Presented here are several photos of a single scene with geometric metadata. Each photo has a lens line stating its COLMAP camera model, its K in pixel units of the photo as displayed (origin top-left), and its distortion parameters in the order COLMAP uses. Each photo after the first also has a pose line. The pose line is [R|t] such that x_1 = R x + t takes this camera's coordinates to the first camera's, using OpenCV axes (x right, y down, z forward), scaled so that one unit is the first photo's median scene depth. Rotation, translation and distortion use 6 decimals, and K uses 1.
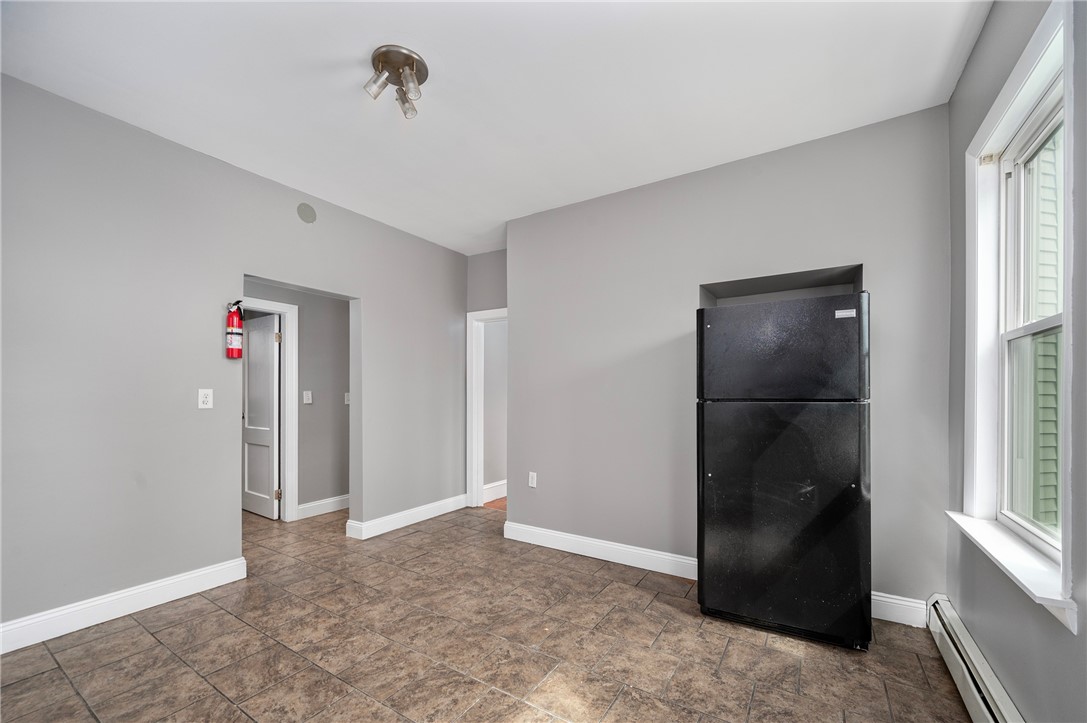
lens RADIAL K [[430.2, 0, 554.7], [0, 430.2, 402.7], [0, 0, 1]] dist [-0.002933, -0.000489]
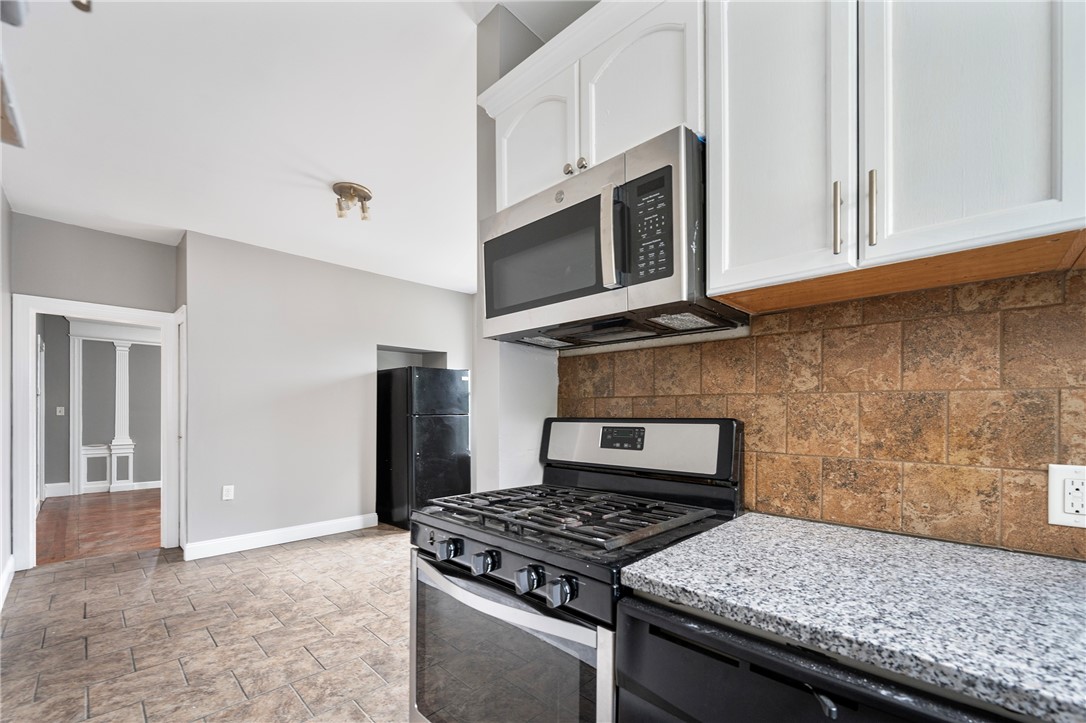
lens RADIAL K [[452.7, 0, 548.5], [0, 452.7, 410.5], [0, 0, 1]] dist [0.001915, 0.000235]
pose [[0.205481, 0.003728, 0.978654, -1.287620], [0.014169, 0.999877, -0.006784, -0.004143], [-0.978559, 0.015260, 0.205403, 0.001180]]
